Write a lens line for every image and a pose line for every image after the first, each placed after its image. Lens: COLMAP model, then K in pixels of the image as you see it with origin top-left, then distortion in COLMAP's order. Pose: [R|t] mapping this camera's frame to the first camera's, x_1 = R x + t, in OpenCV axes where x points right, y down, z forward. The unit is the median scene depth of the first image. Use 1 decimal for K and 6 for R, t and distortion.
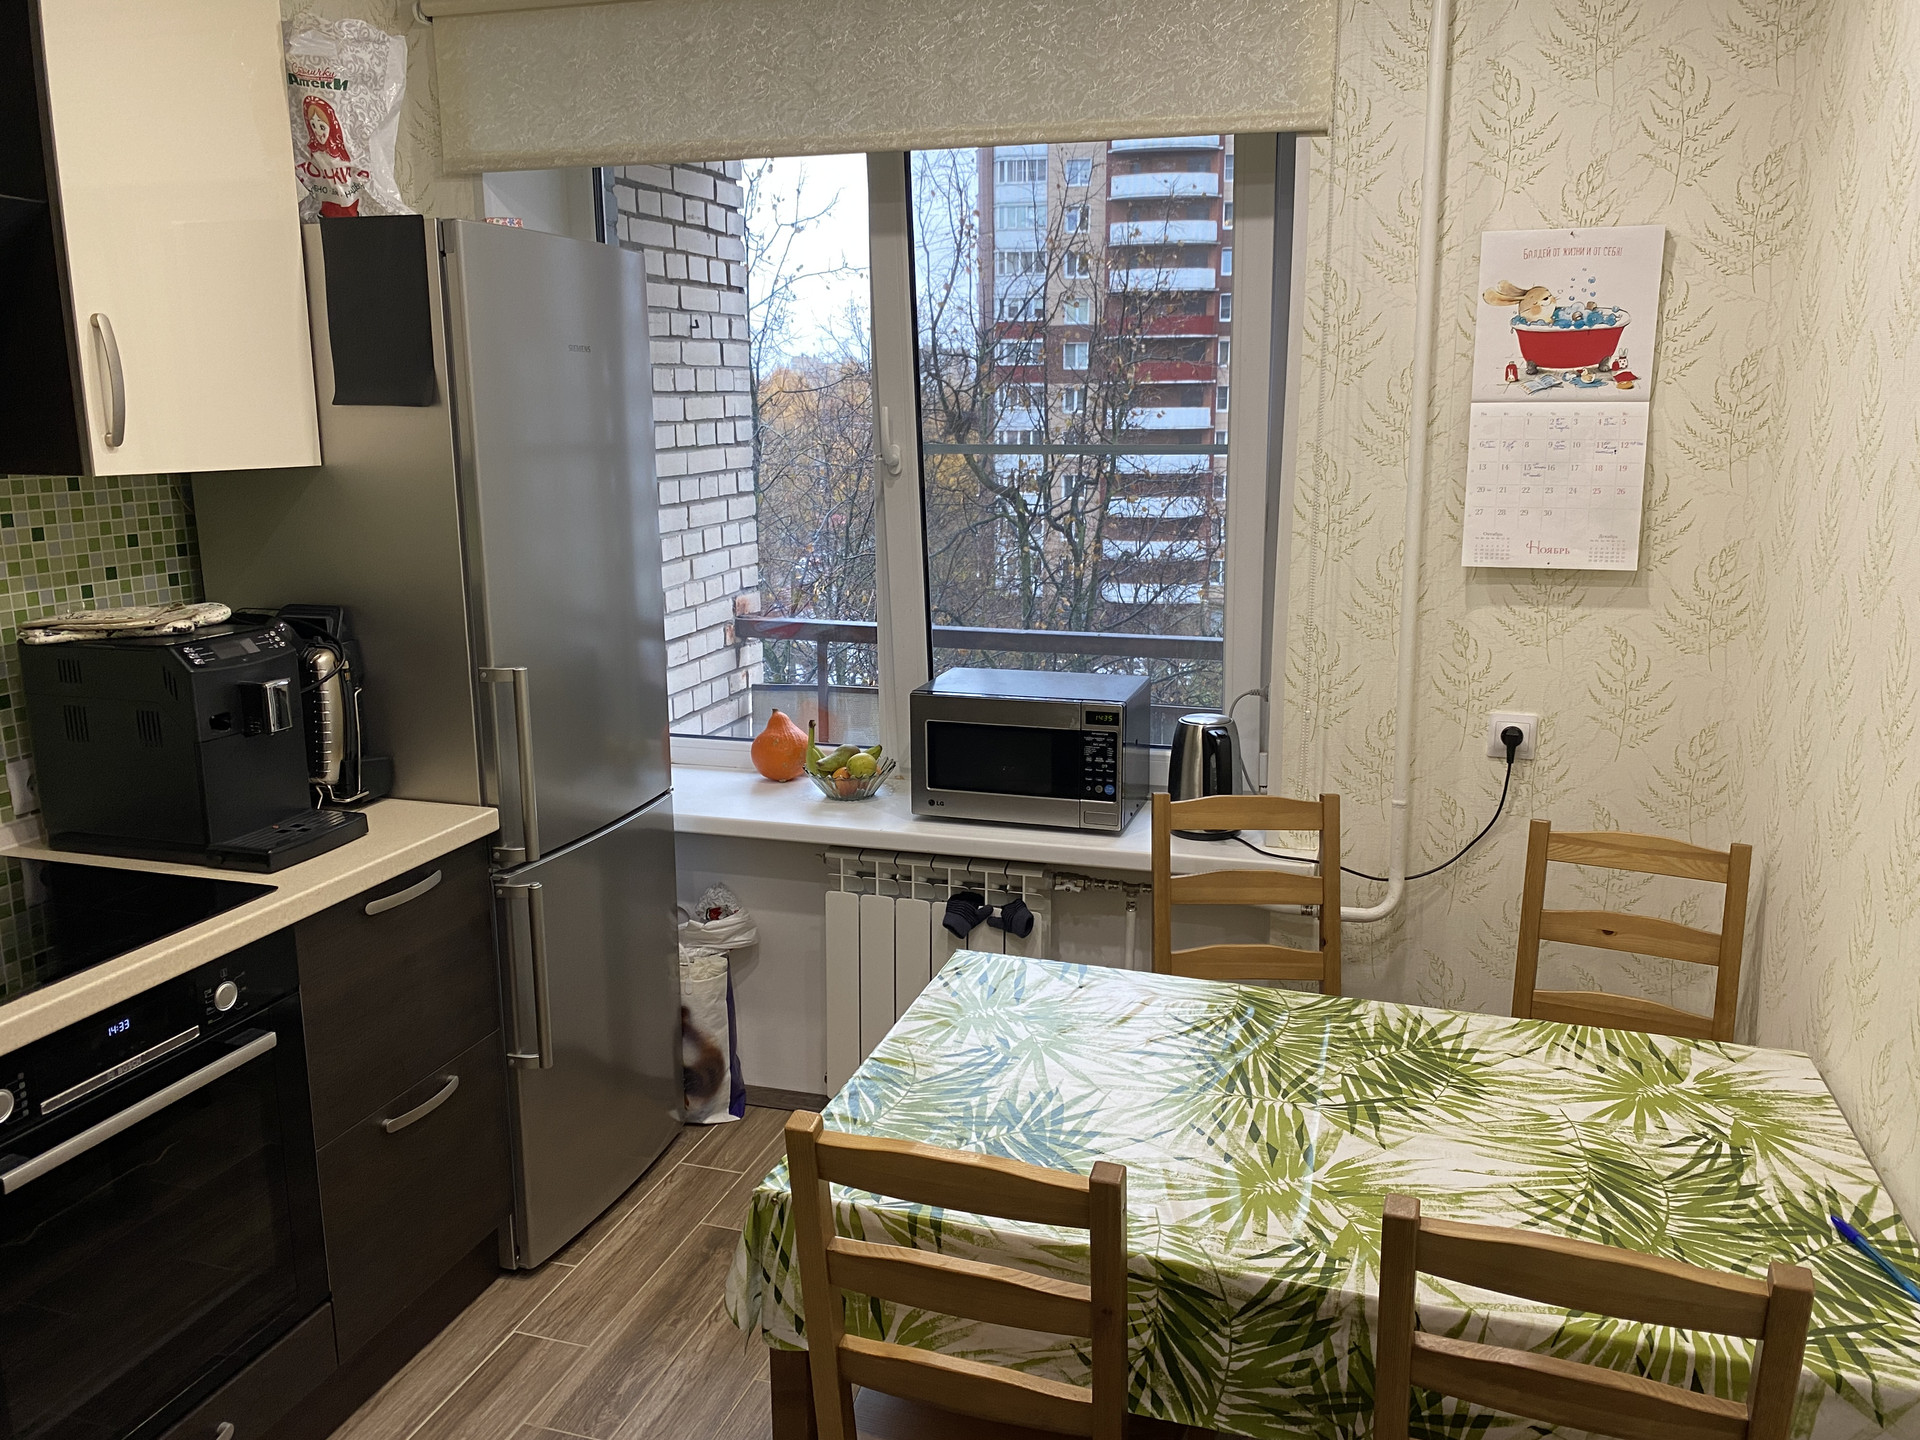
lens RADIAL K [[1462.6, 0, 939.4], [0, 1462.6, 718.0], [0, 0, 1]] dist [0.008950, -0.022182]
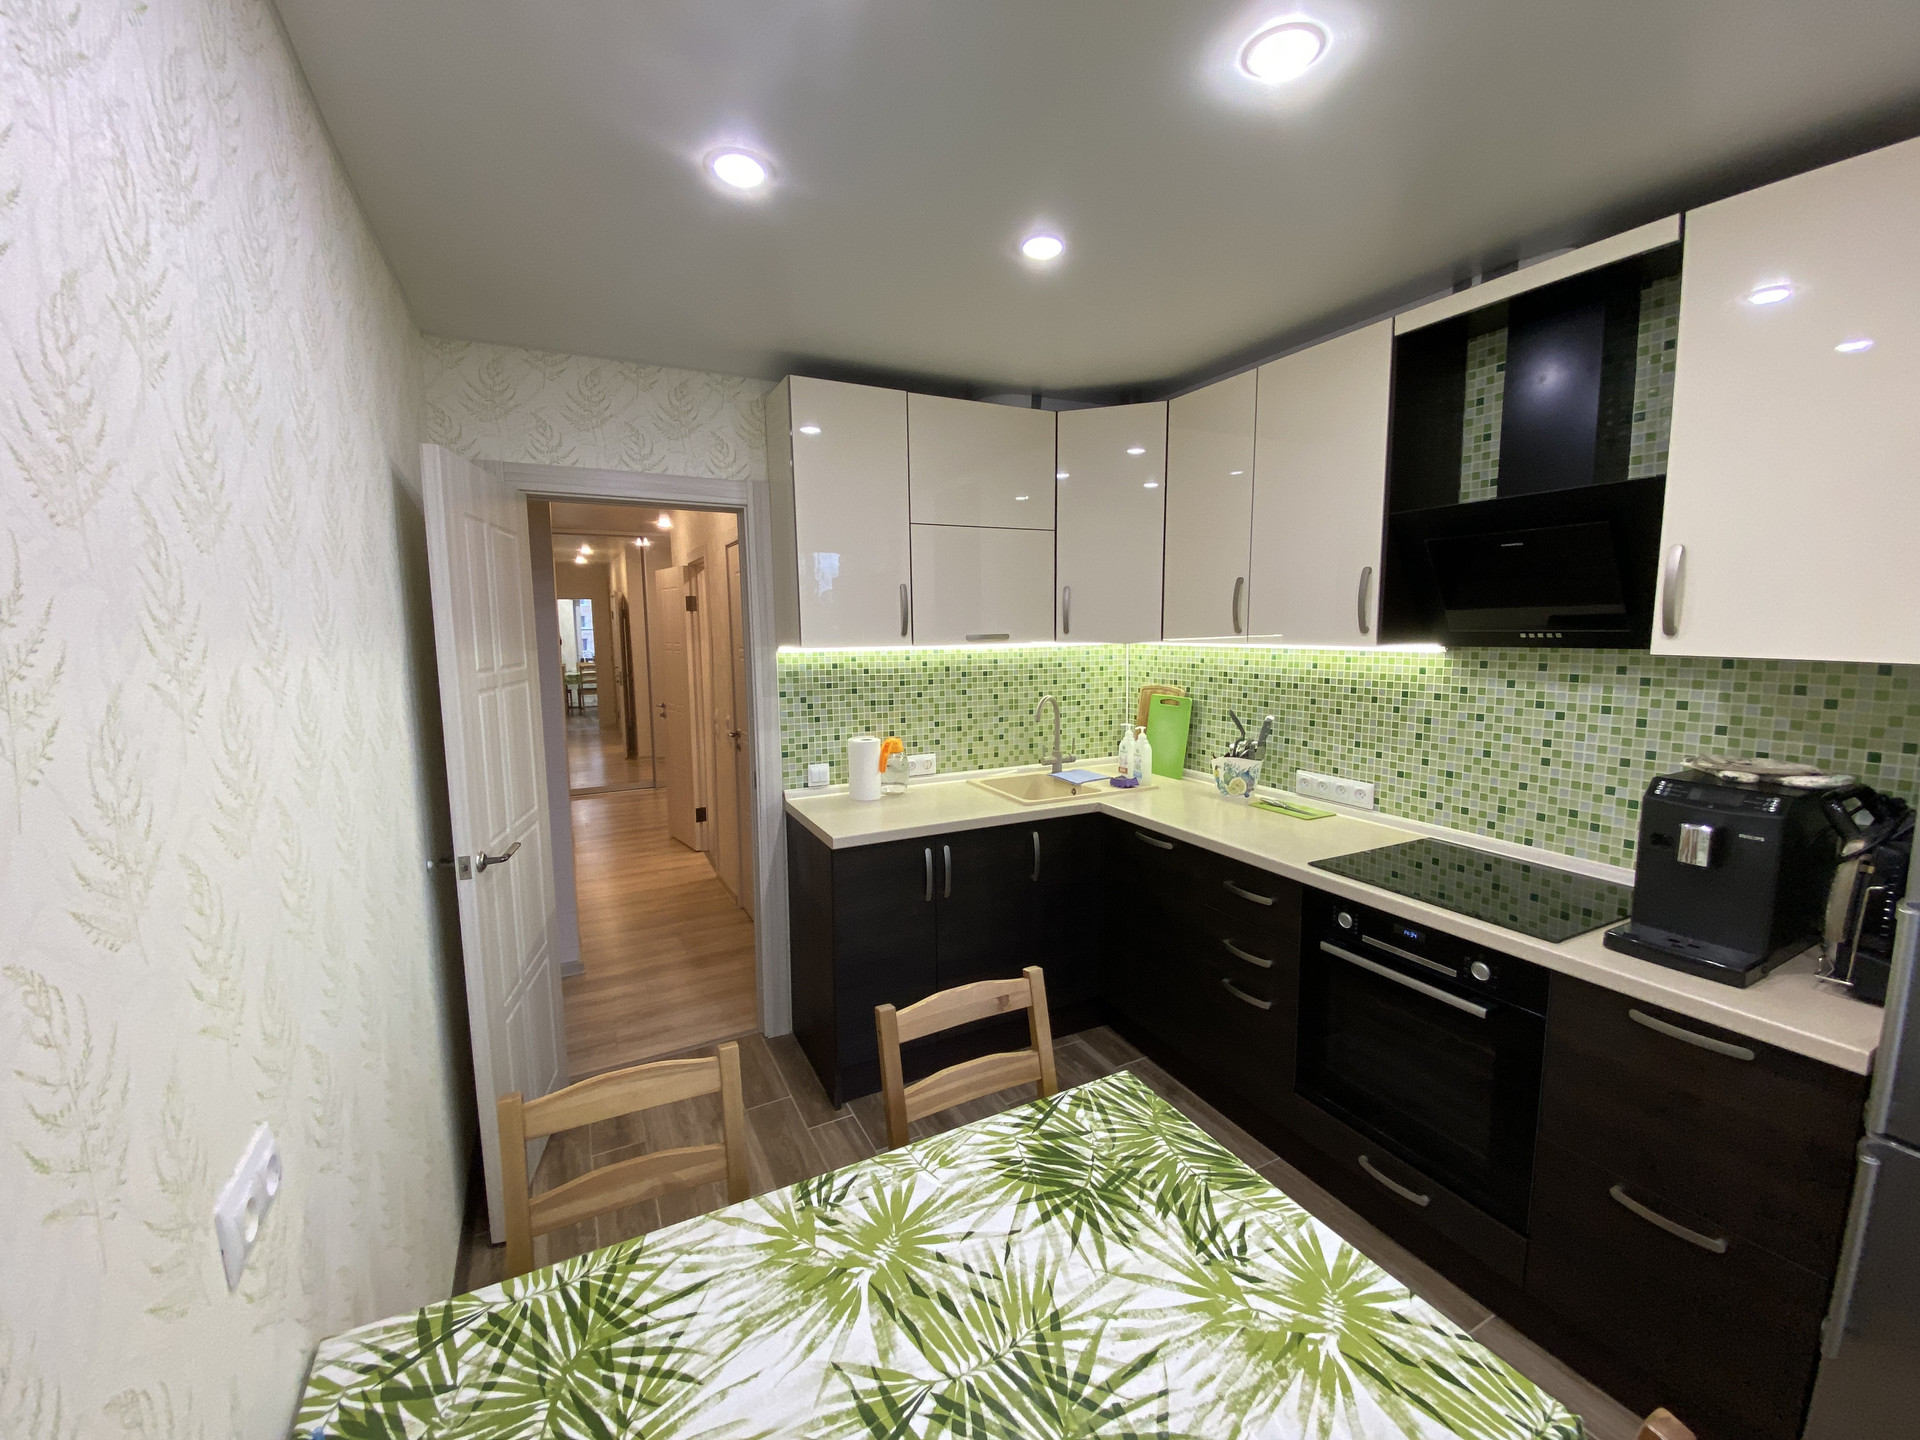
lens RADIAL K [[759.5, 0, 967.6], [0, 759.5, 714.8], [0, 0, 1]] dist [-0.000489, -0.015640]
pose [[-0.697425, 0.091976, -0.710731, 0.527413], [-0.140384, 0.954983, 0.261341, -0.243644], [0.702773, 0.282041, -0.653118, 1.203134]]
